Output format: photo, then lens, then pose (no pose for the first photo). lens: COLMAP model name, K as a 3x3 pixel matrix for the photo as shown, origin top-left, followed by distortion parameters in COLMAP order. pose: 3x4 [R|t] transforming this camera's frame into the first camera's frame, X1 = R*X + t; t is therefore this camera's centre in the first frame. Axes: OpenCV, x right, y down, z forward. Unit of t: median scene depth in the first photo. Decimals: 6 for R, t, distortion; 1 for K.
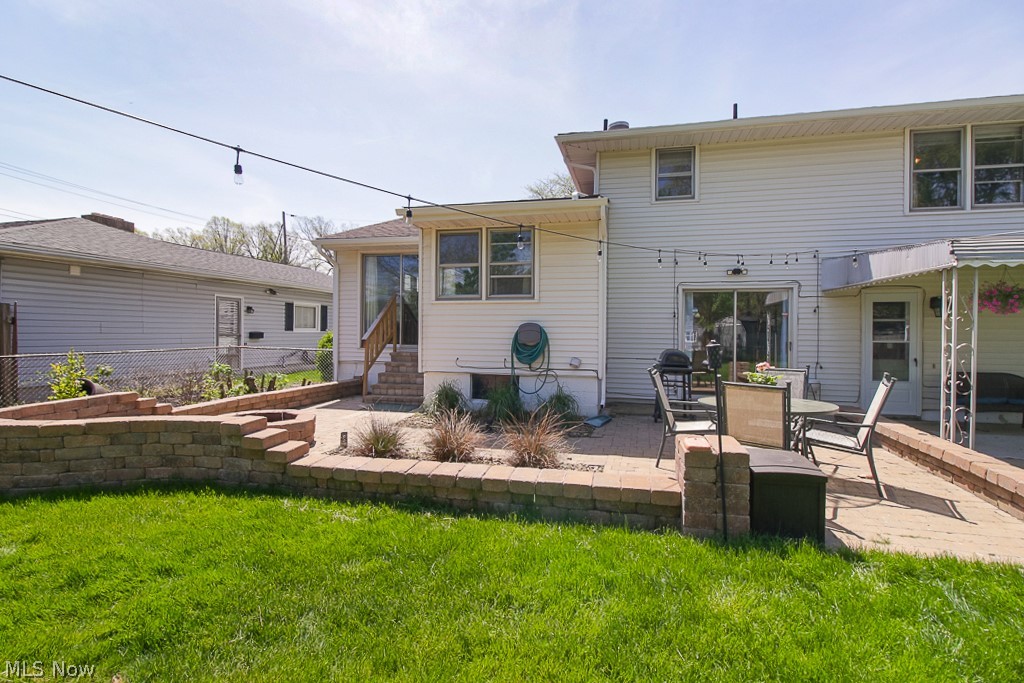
lens RADIAL K [[476.0, 0, 510.3], [0, 476.0, 327.6], [0, 0, 1]] dist [0.023250, -0.016320]
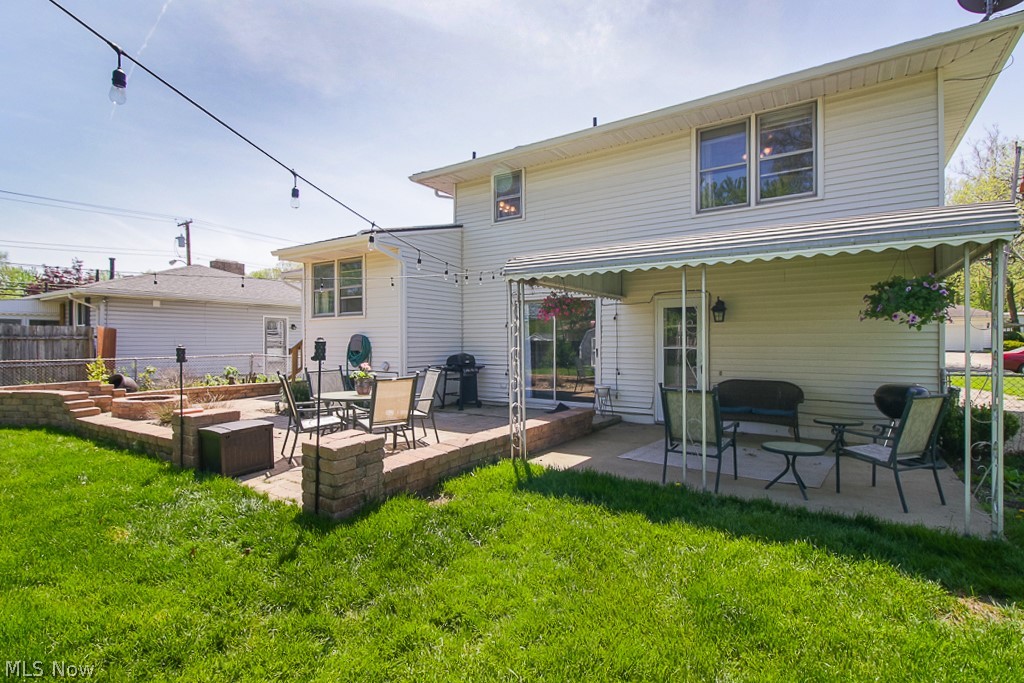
lens RADIAL K [[474.9, 0, 477.8], [0, 474.9, 339.2], [0, 0, 1]] dist [0.003621, -0.000088]
pose [[0.936271, -0.011867, -0.351079, 0.690104], [0.011906, 0.999927, -0.002046, 0.008134], [0.351077, -0.002264, 0.936344, -0.049471]]
